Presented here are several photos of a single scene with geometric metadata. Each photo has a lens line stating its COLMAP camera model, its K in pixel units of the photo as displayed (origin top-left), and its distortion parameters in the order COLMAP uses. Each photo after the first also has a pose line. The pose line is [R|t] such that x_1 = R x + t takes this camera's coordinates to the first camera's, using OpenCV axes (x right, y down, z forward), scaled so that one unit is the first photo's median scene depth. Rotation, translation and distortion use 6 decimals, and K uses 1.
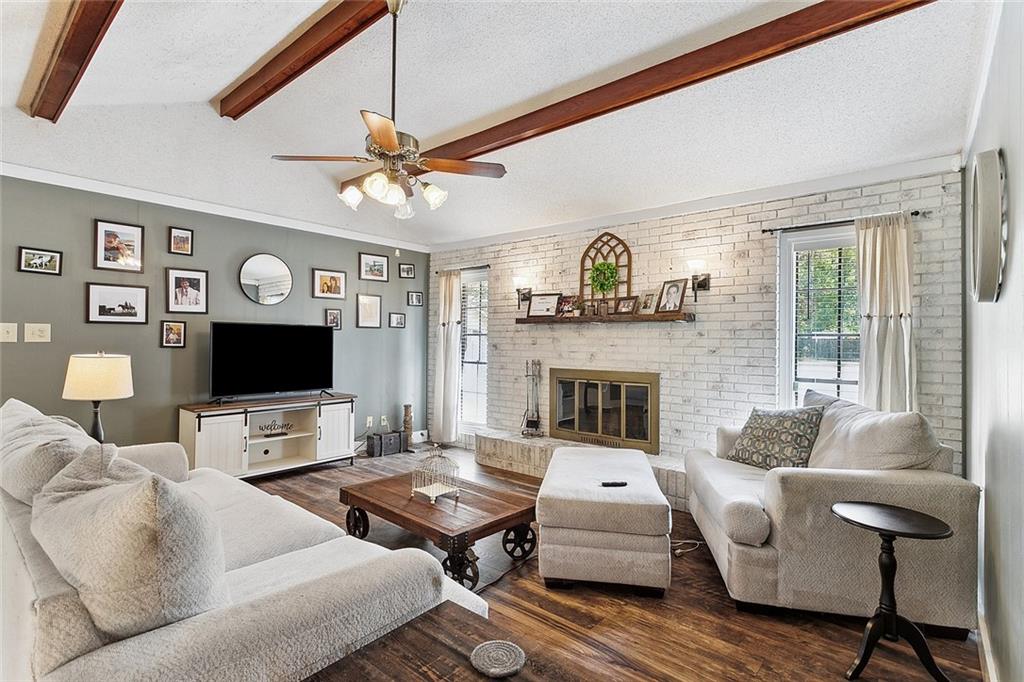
lens RADIAL K [[490.9, 0, 522.0], [0, 490.9, 340.8], [0, 0, 1]] dist [-0.002189, 0.001268]
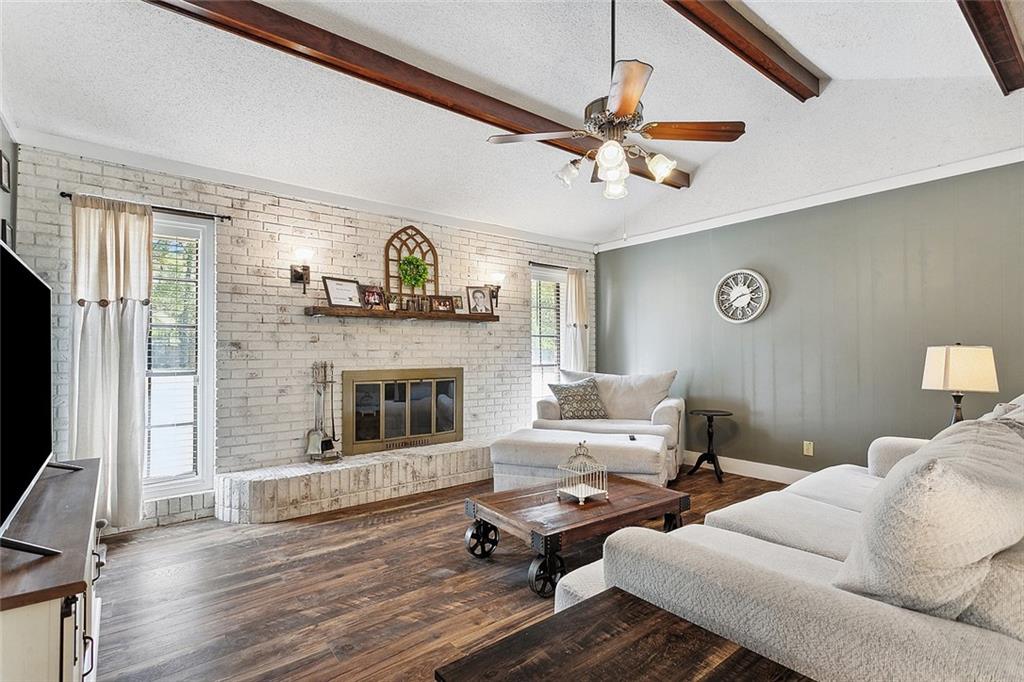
lens RADIAL K [[490.9, 0, 522.6], [0, 490.9, 341.7], [0, 0, 1]] dist [-0.002189, 0.001268]
pose [[0.185928, -0.010150, 0.982511, -0.732425], [-0.014064, 0.999817, 0.012990, -0.008201], [-0.982463, -0.016233, 0.185751, 0.596740]]
